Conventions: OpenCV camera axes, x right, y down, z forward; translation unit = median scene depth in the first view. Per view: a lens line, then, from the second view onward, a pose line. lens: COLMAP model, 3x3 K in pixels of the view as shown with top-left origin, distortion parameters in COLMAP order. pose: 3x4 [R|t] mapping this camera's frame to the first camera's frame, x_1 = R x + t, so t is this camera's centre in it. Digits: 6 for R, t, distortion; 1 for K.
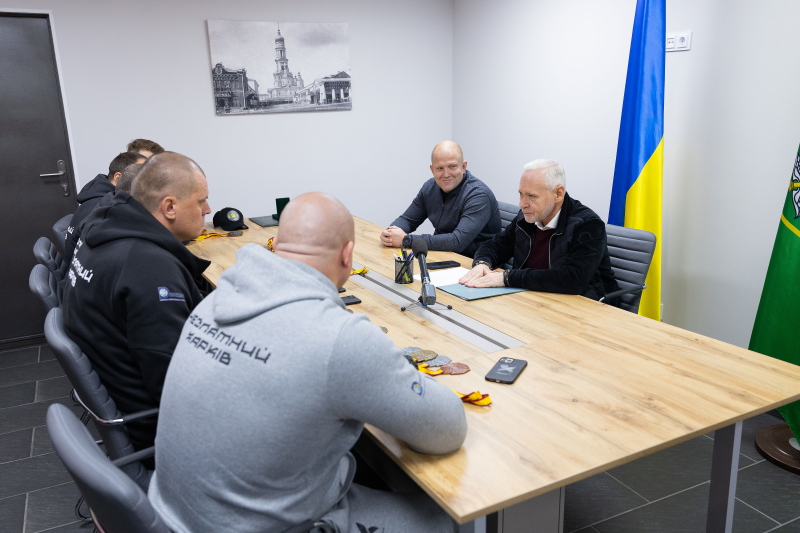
lens RADIAL K [[649.0, 0, 400.0], [0, 649.0, 266.5], [0, 0, 1]] dist [0.028781, 0.000913]
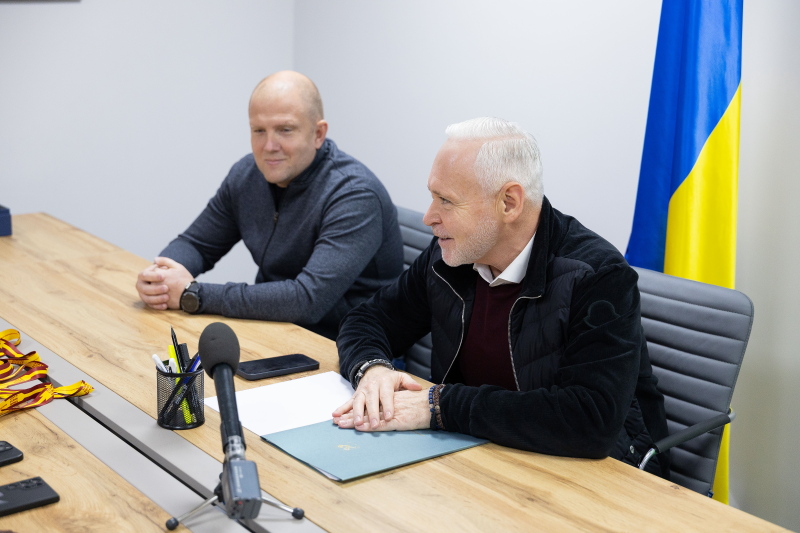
lens RADIAL K [[1082.5, 0, 378.3], [0, 1082.5, 280.1], [0, 0, 1]] dist [-0.086871, 0.028523]
pose [[0.986069, 0.002517, 0.166317, 0.012453], [-0.002203, 0.999995, -0.002069, -0.049315], [-0.166322, 0.001674, 0.986070, 0.259775]]
